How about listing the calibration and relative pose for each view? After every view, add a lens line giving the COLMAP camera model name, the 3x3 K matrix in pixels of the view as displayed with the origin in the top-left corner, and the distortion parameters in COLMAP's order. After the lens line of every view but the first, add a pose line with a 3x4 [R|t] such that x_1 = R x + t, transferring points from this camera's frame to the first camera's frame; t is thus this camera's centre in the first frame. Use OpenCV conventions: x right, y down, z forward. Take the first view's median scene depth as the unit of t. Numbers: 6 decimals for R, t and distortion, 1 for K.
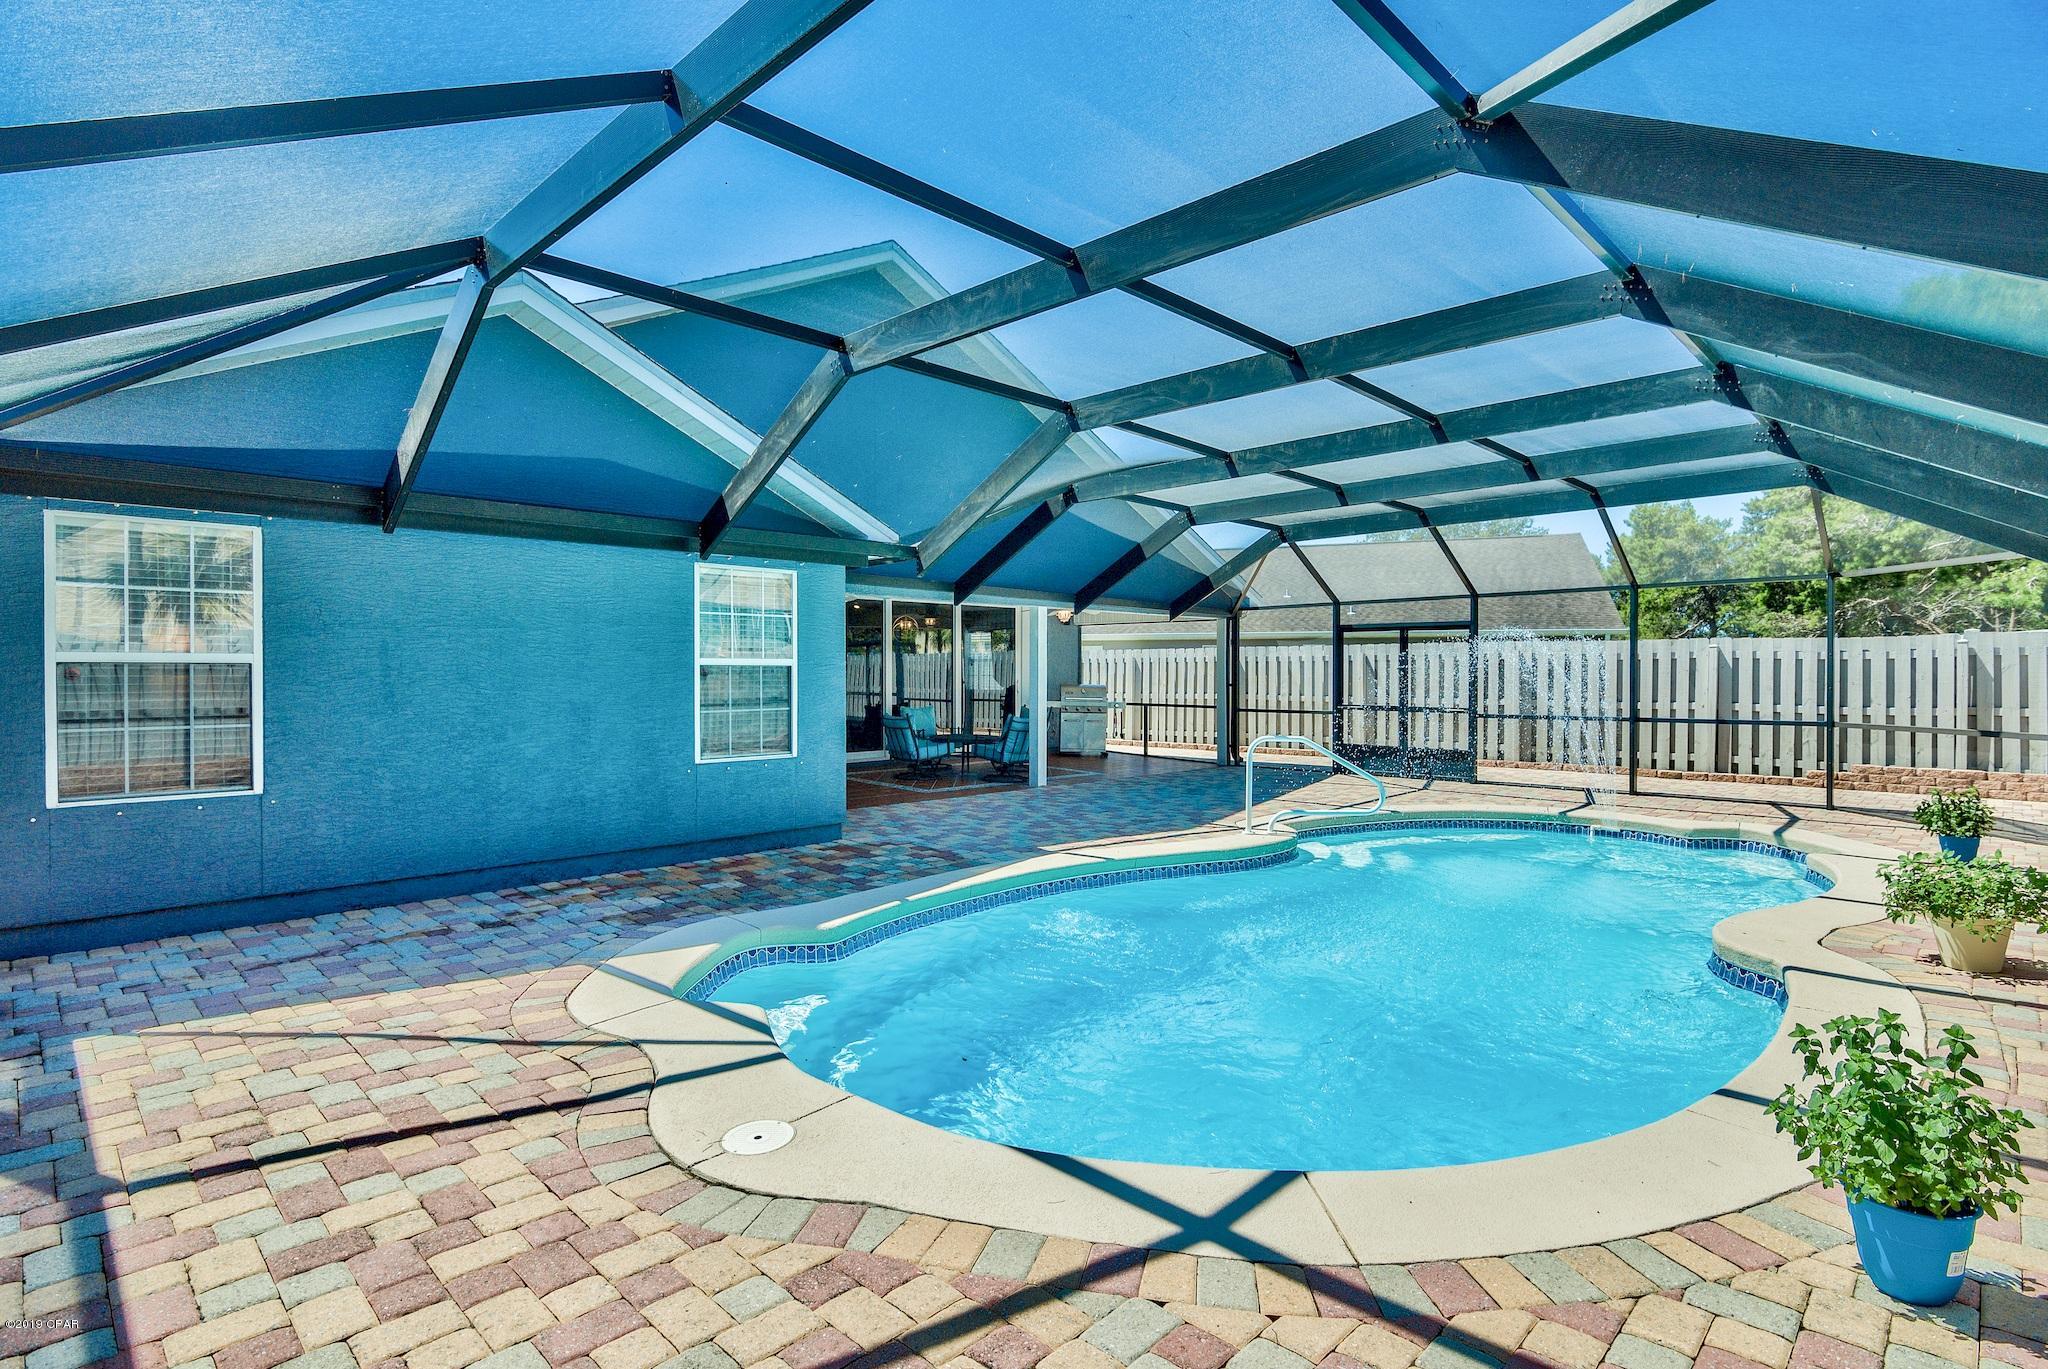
lens RADIAL K [[1016.8, 0, 1020.4], [0, 1016.8, 675.6], [0, 0, 1]] dist [-0.000590, -0.001505]
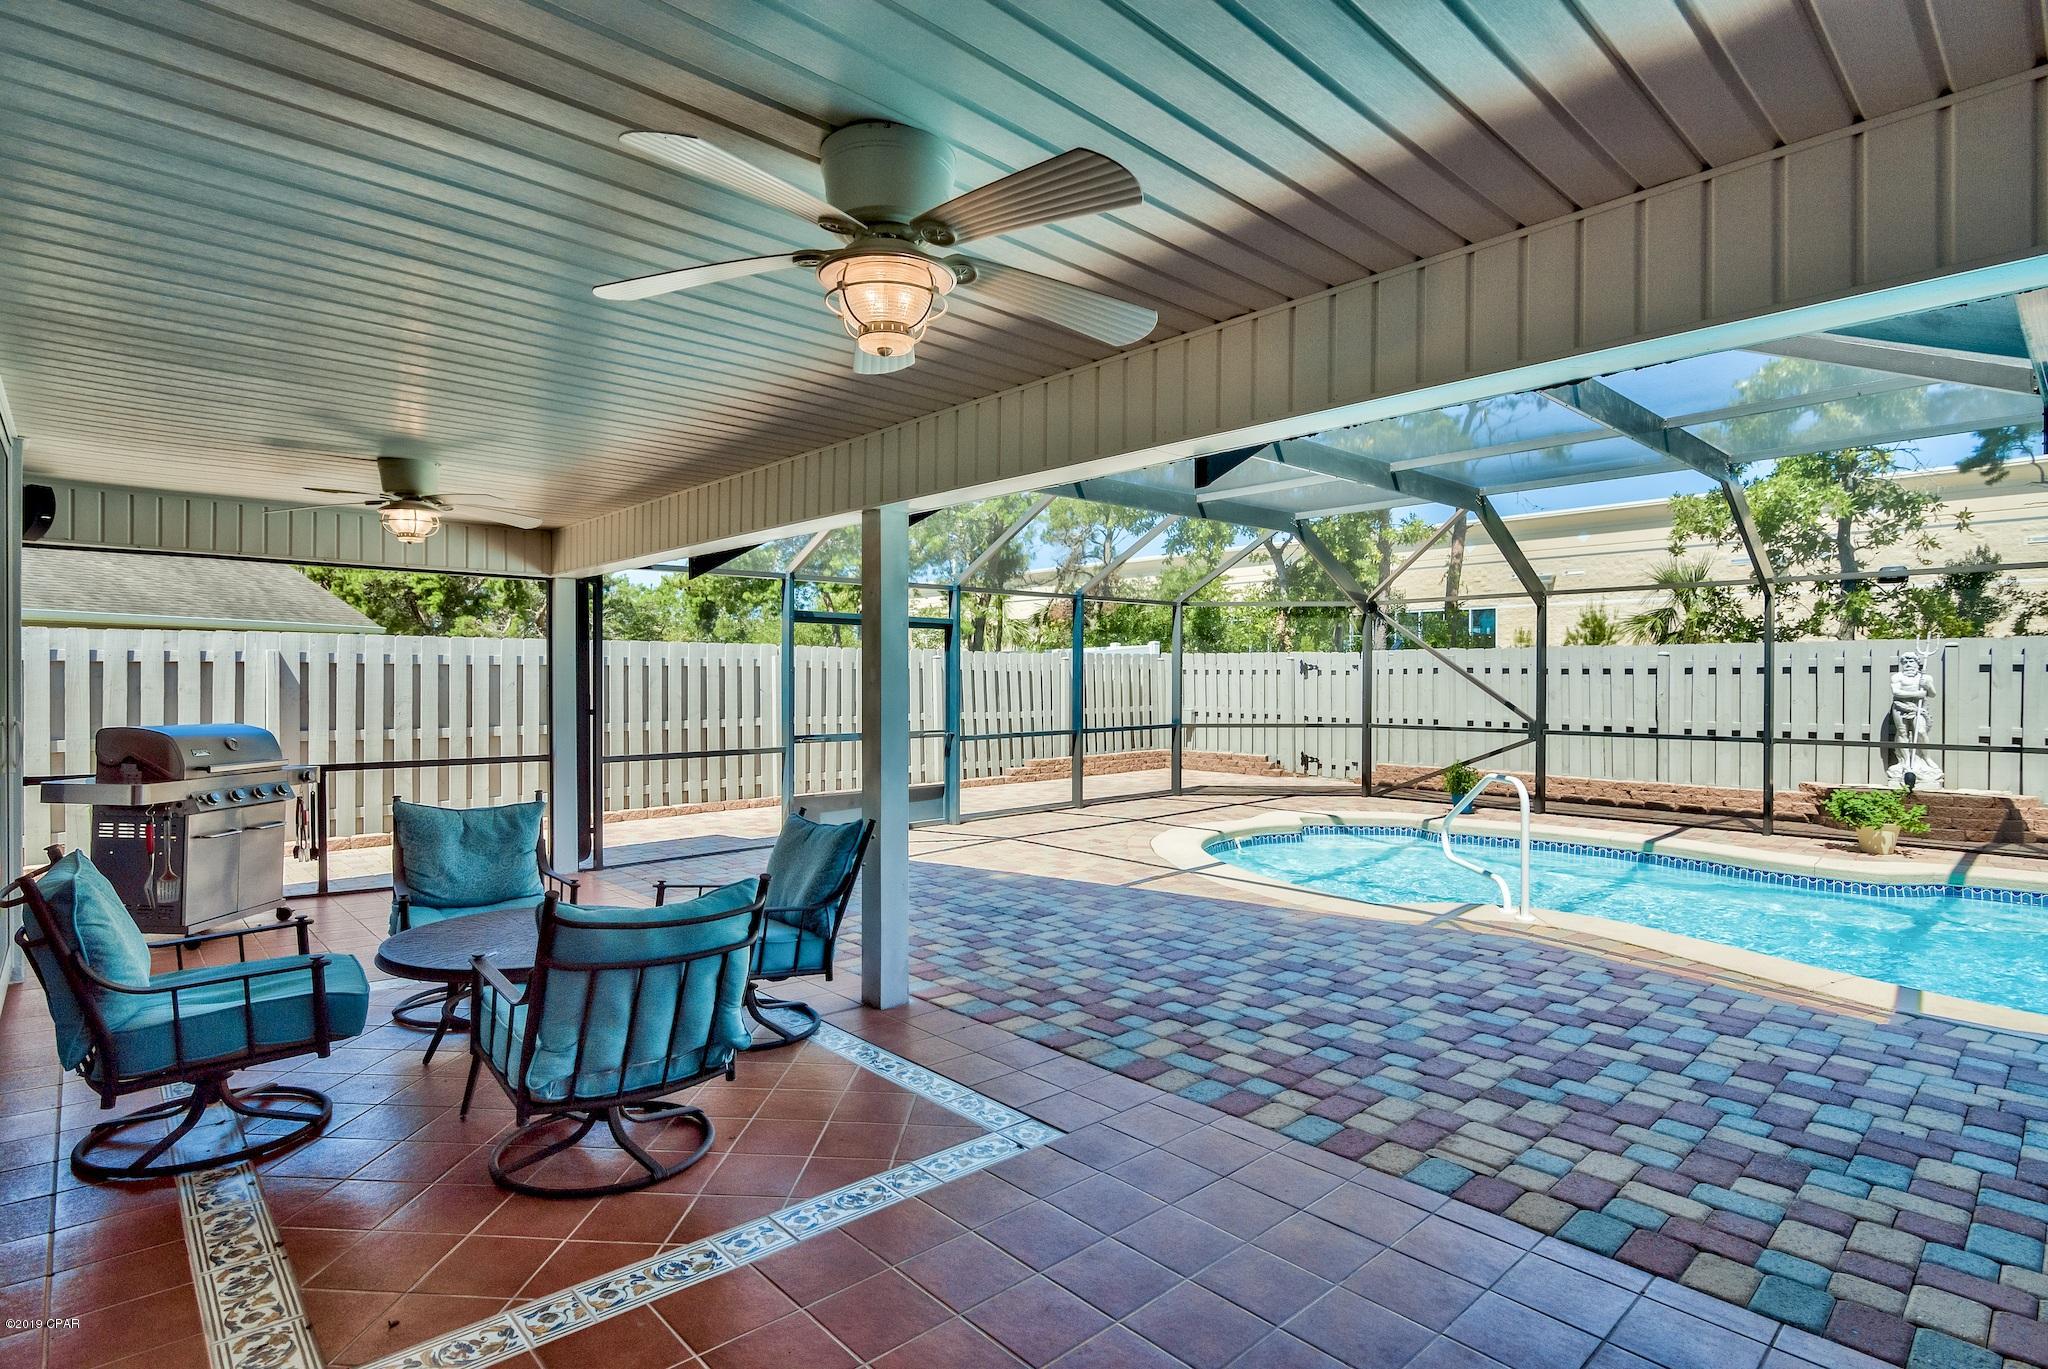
lens RADIAL K [[1023.3, 0, 1024.0], [0, 1023.3, 684.5], [0, 0, 1]] dist [-0.000852, -0.000262]
pose [[0.047178, -0.006625, 0.998865, -0.324759], [0.008279, 0.999946, 0.006241, -0.005425], [-0.998852, 0.007975, 0.047230, 0.886154]]
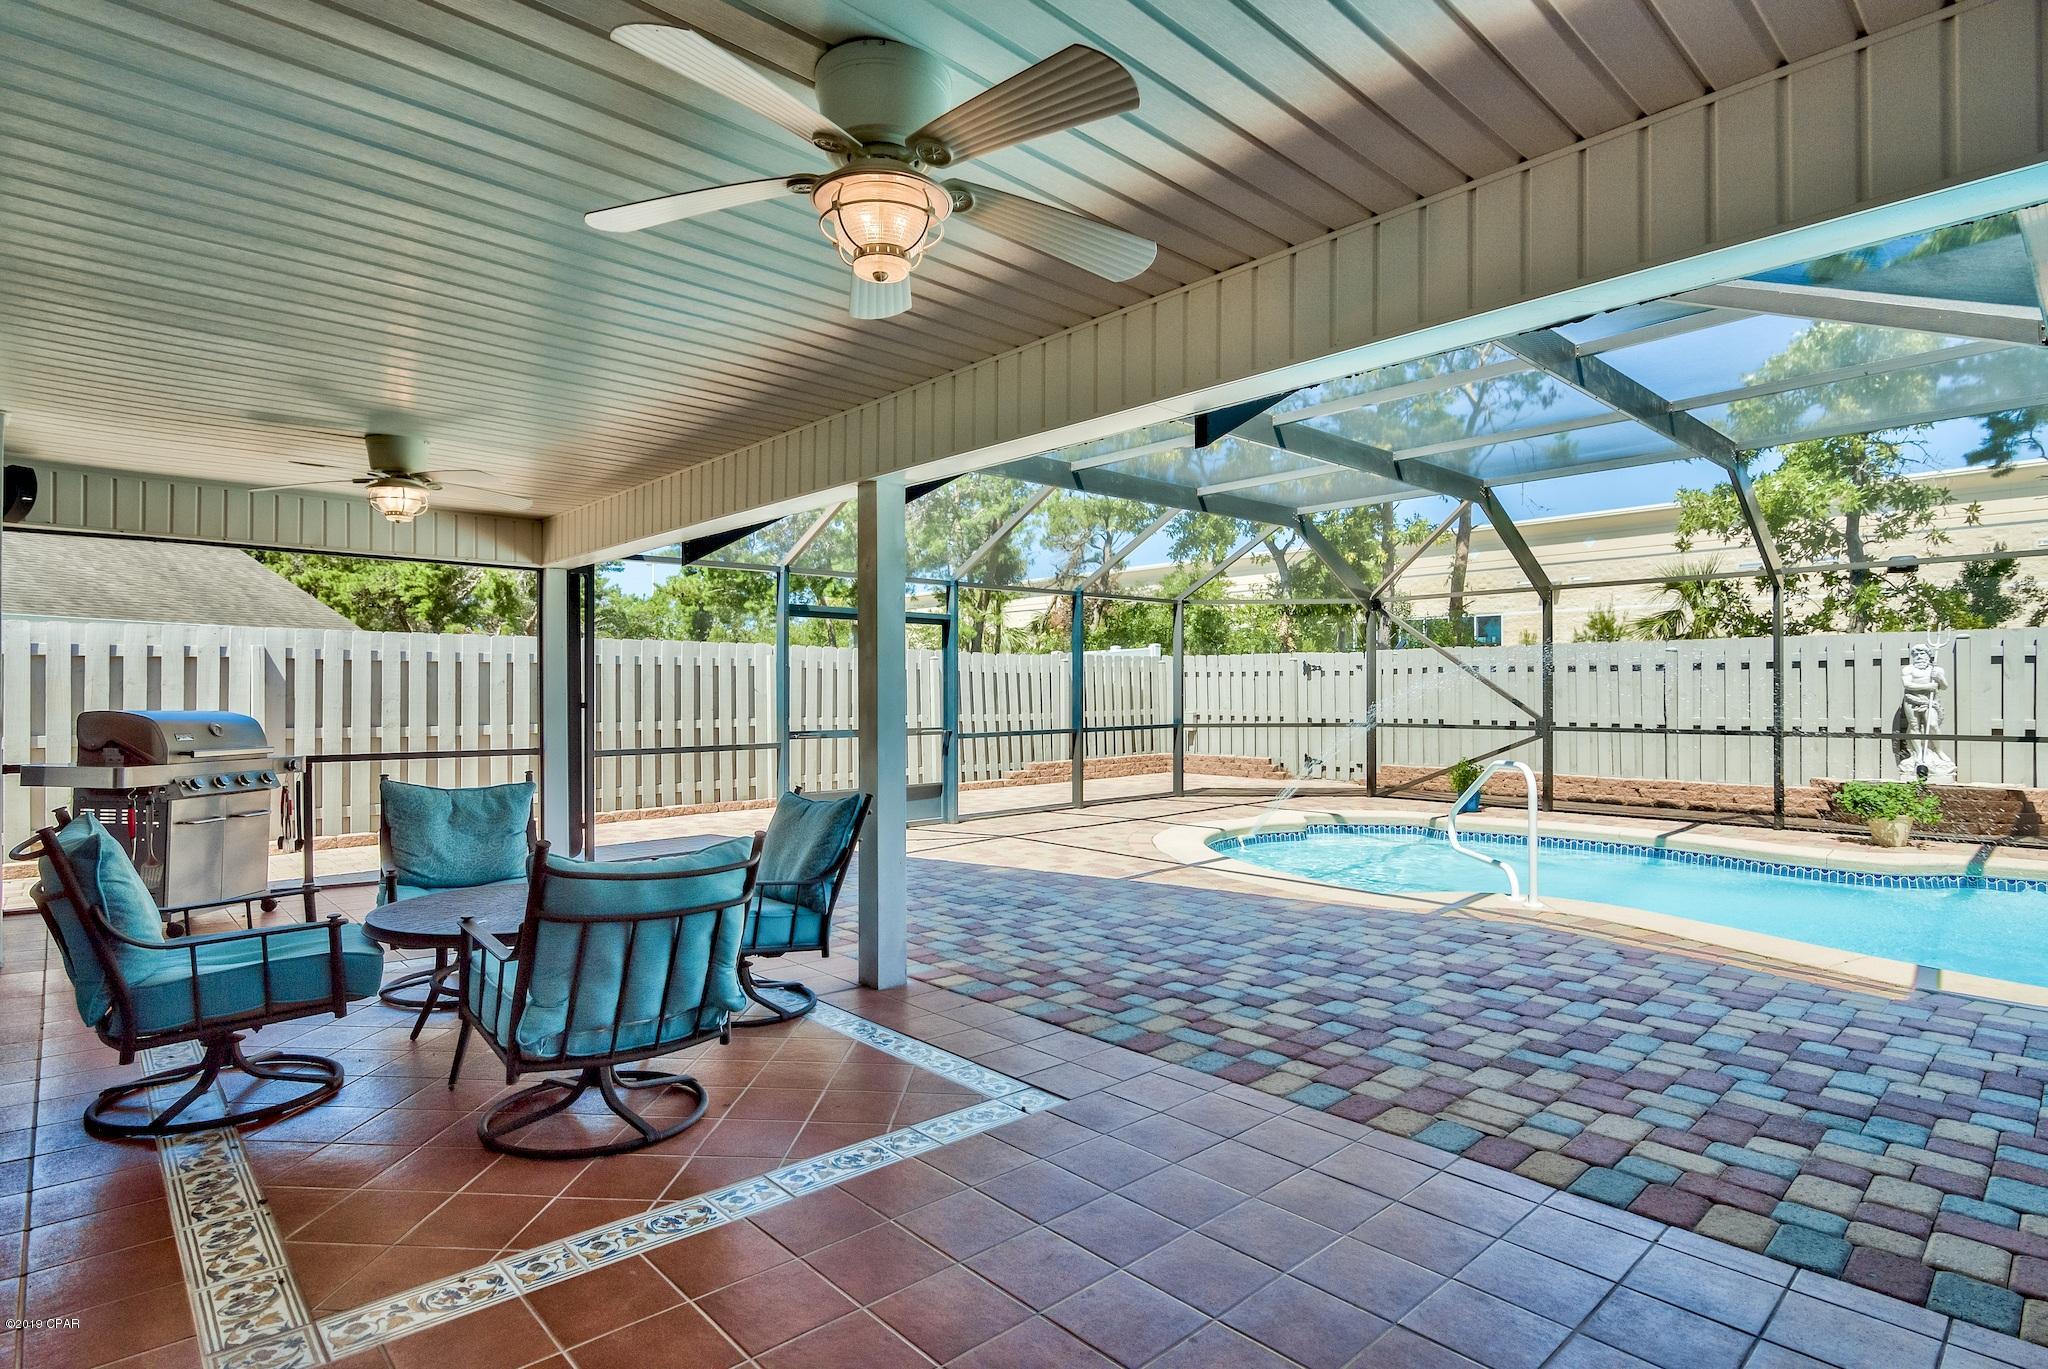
lens RADIAL K [[1039.9, 0, 1025.7], [0, 1039.9, 690.0], [0, 0, 1]] dist [-0.000794, -0.000294]
pose [[0.044471, 0.002796, 0.999007, -0.324773], [0.012171, 0.999920, -0.003341, 0.008493], [-0.998937, 0.012308, 0.044433, 0.886304]]
